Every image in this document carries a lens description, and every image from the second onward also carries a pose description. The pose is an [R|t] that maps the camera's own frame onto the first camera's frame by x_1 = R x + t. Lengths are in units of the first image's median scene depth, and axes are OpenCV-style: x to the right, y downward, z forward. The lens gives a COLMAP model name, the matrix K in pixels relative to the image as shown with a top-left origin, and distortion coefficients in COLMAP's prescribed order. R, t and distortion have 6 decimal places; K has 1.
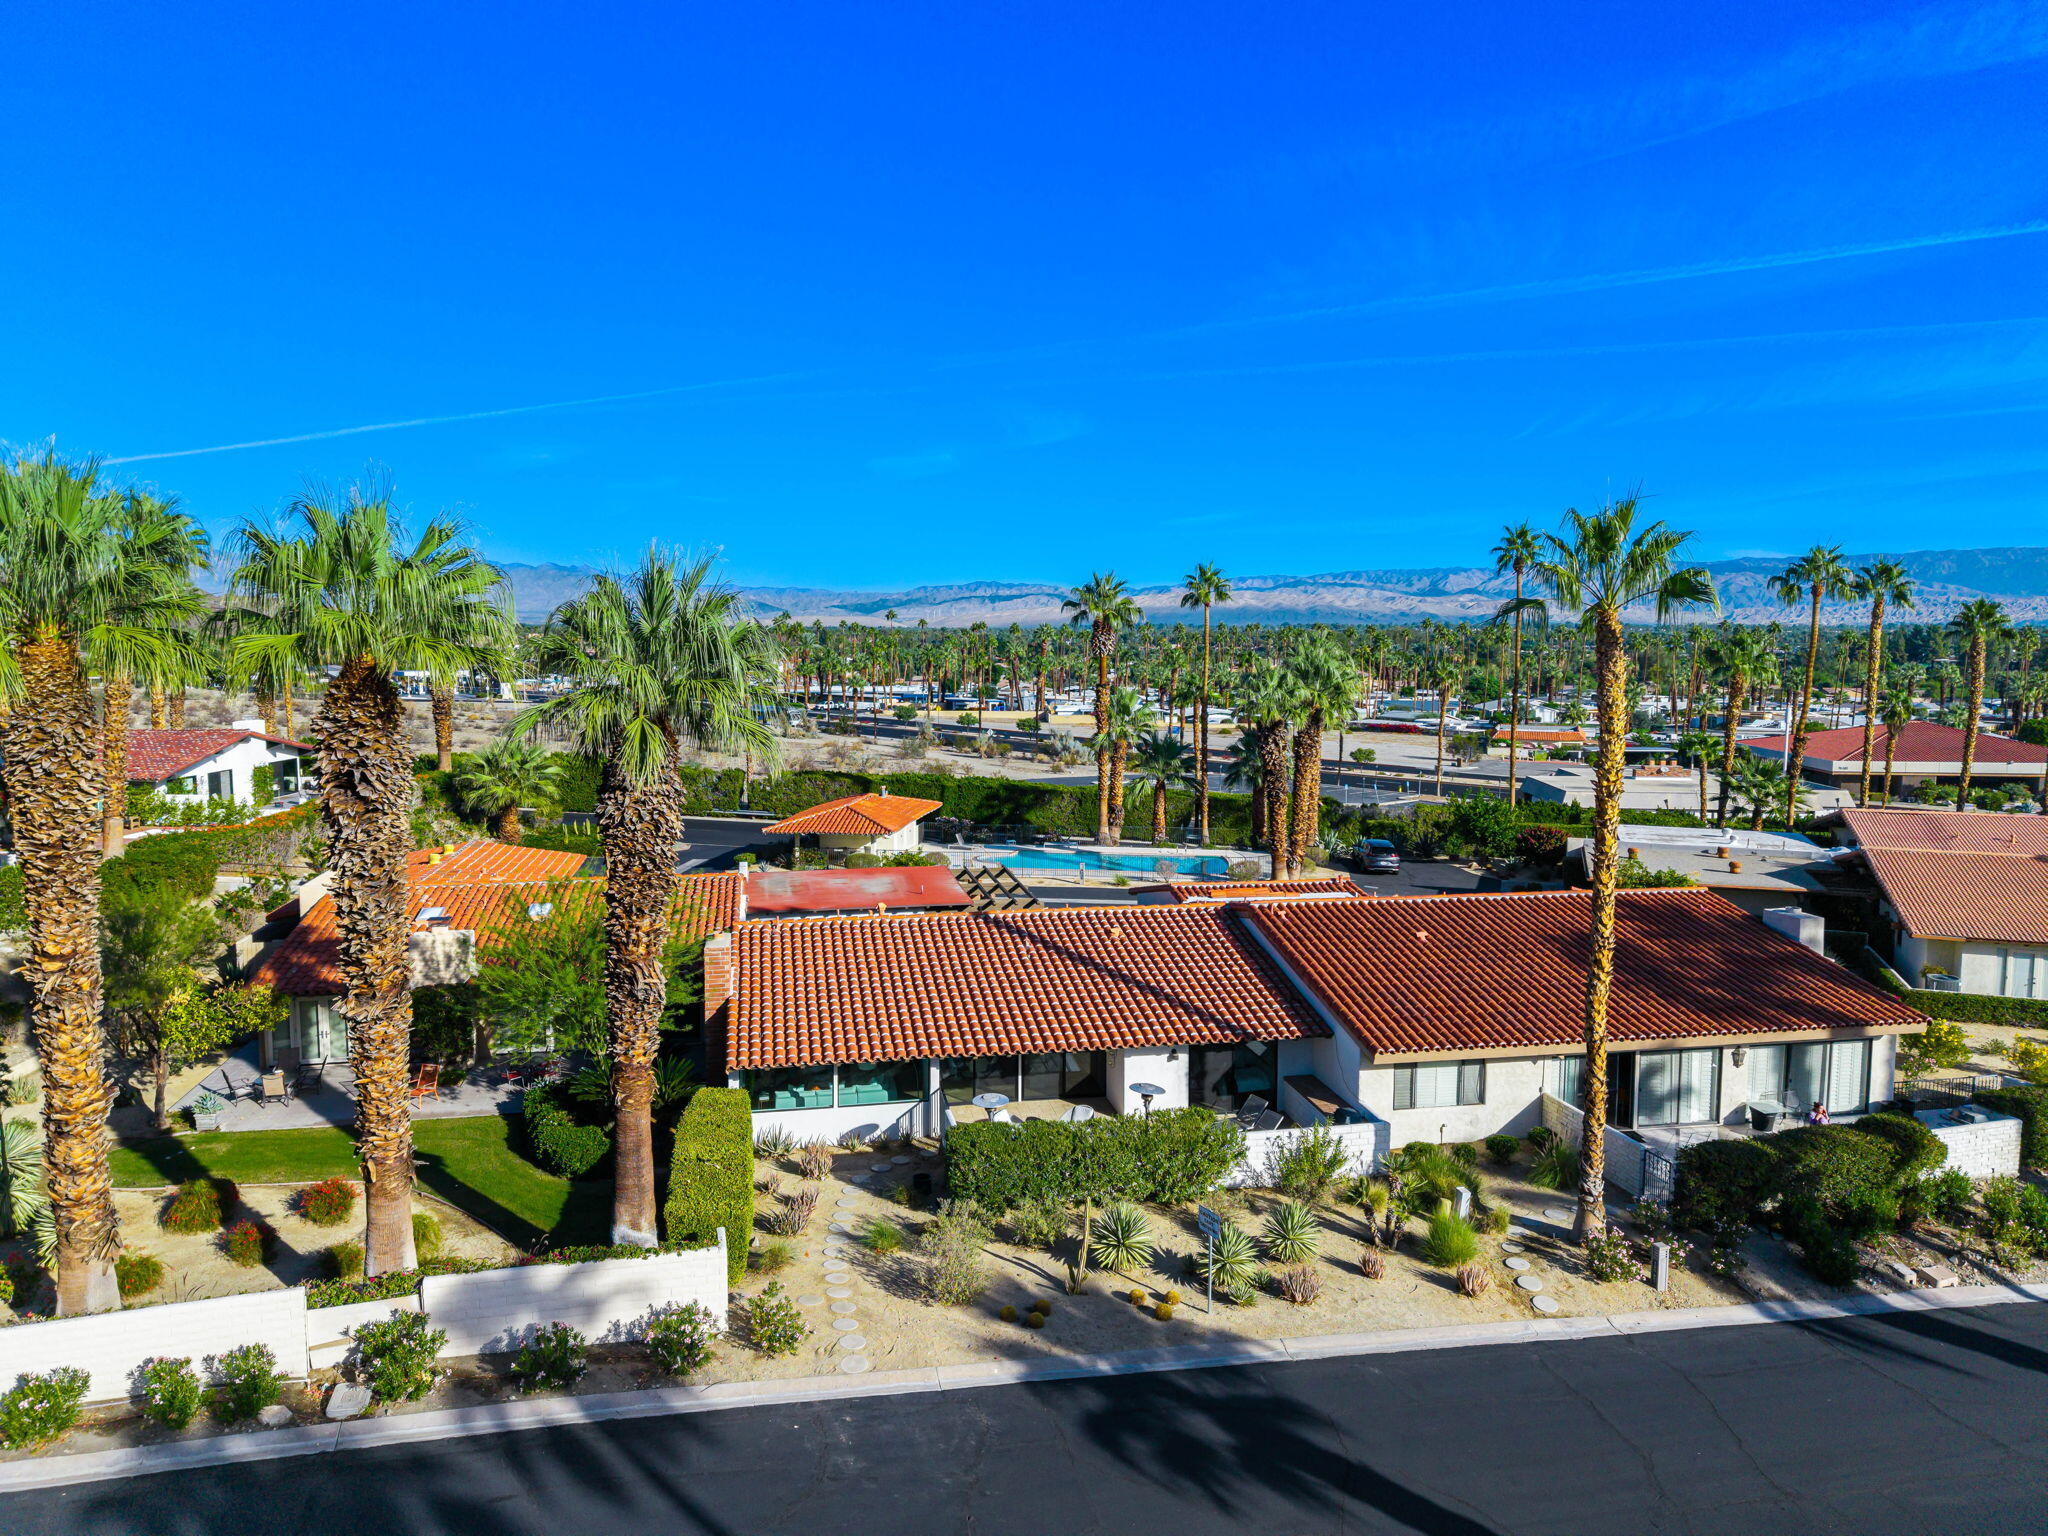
lens RADIAL K [[1485.3, 0, 921.6], [0, 1485.3, 765.6], [0, 0, 1]] dist [0.096896, -0.206365]
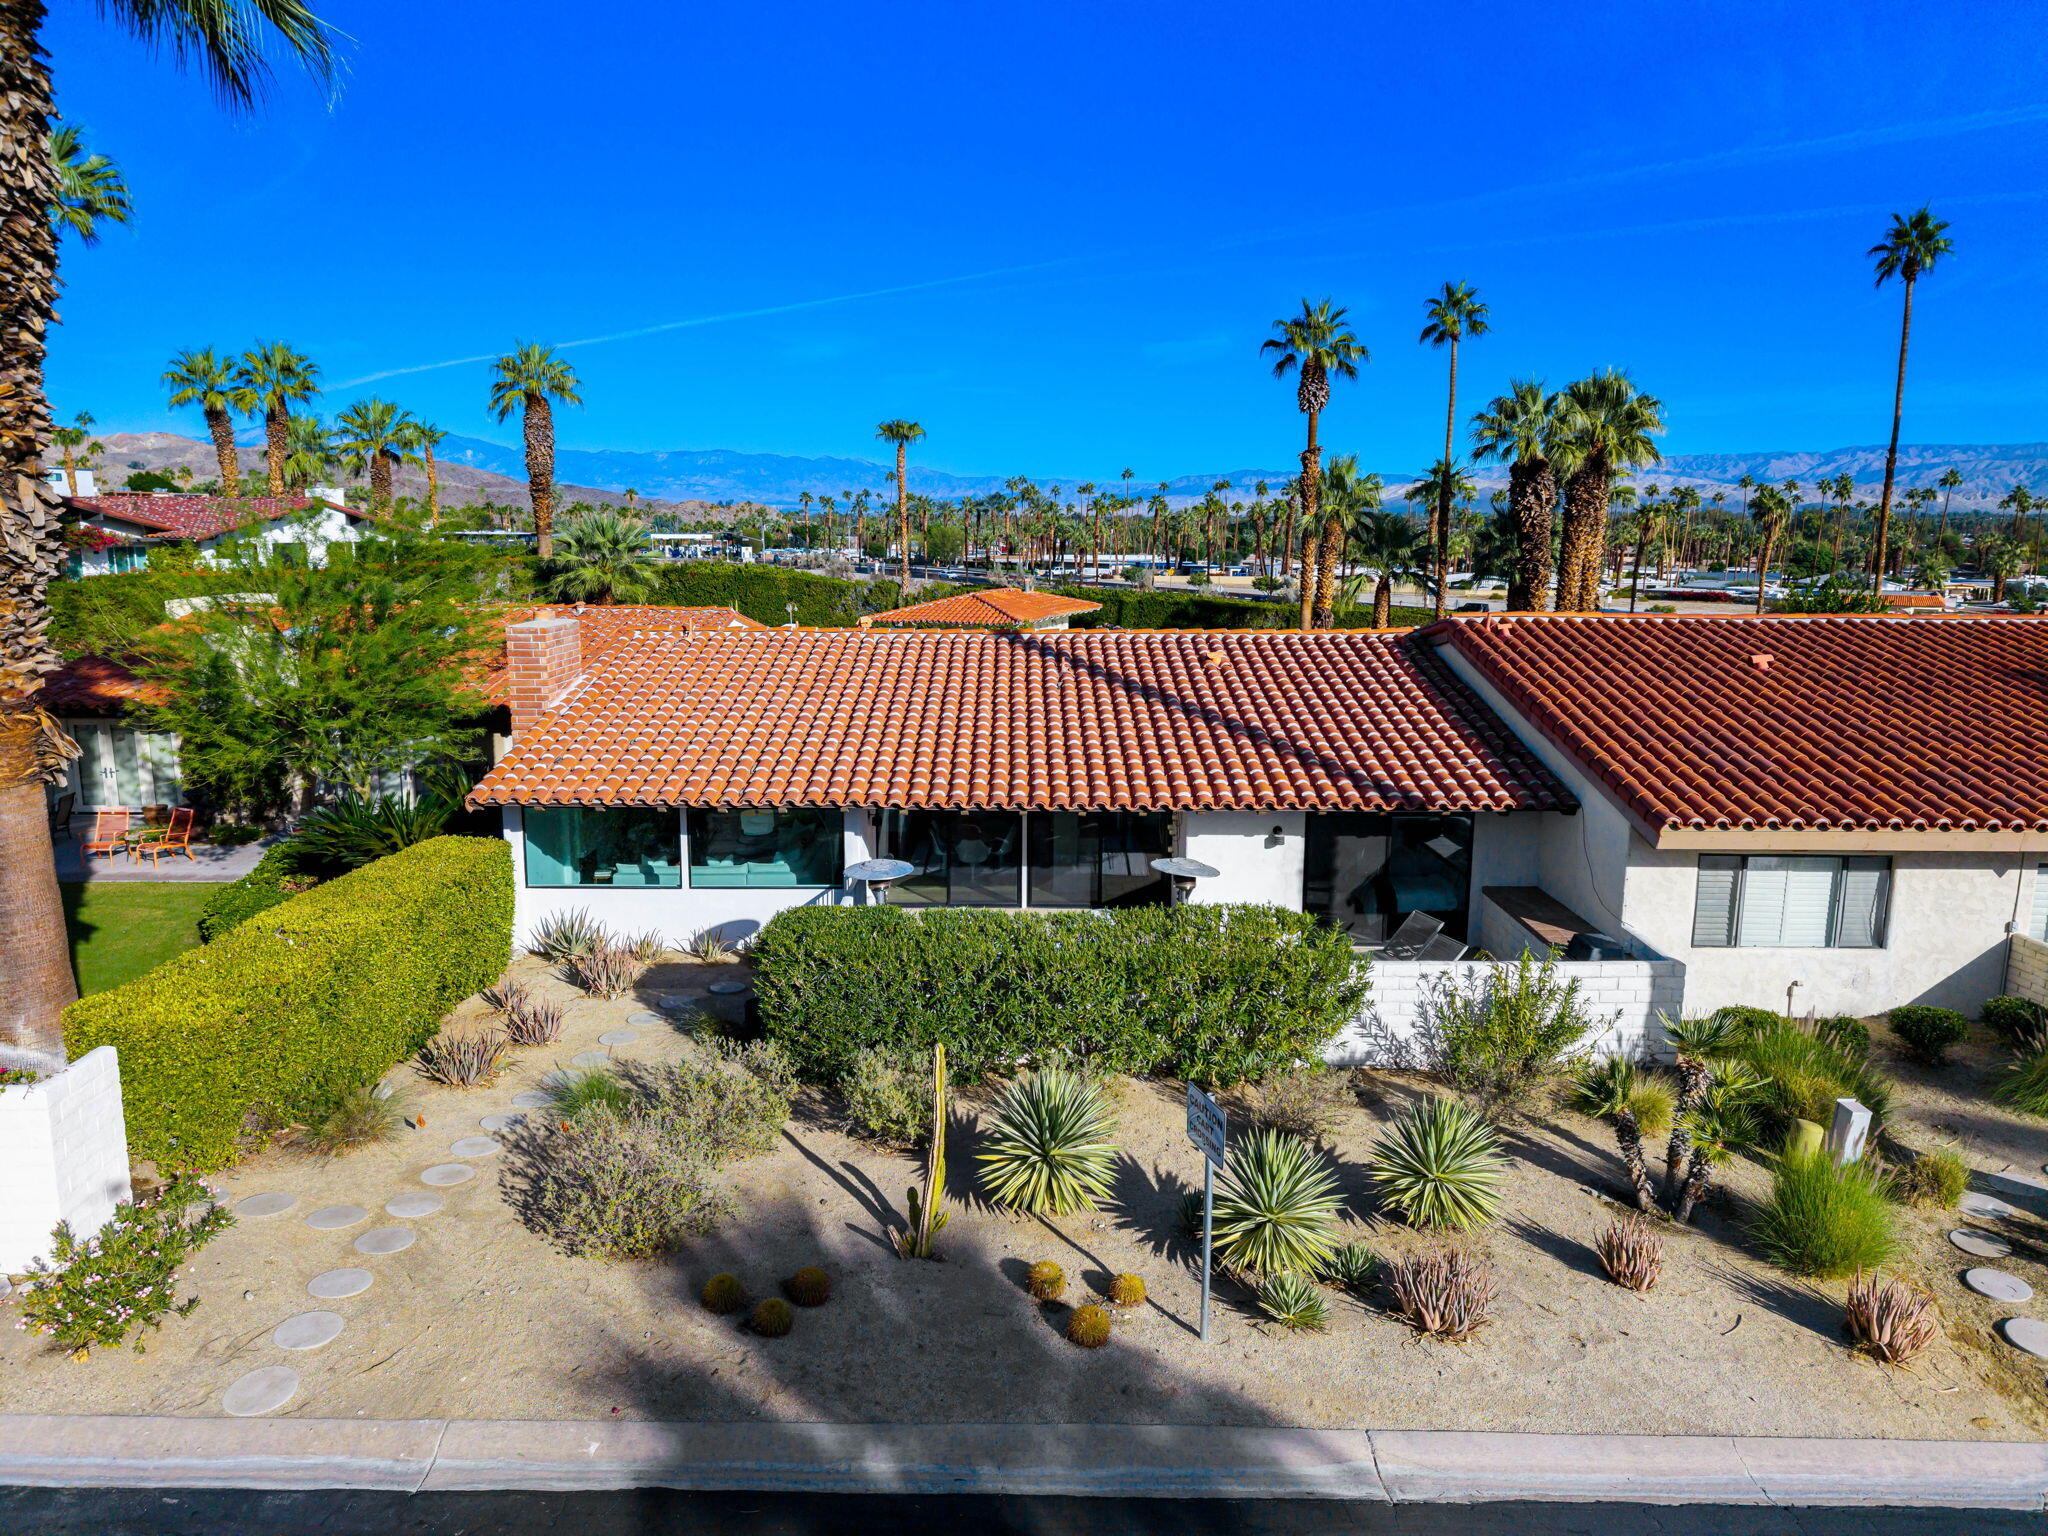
lens RADIAL K [[1341.3, 0, 976.8], [0, 1341.3, 765.9], [0, 0, 1]] dist [0.062943, -0.058476]
pose [[0.983779, 0.037086, -0.175512, 0.159517], [-0.027901, 0.998123, 0.054517, 0.156627], [0.177204, -0.048736, 0.982967, 0.524354]]
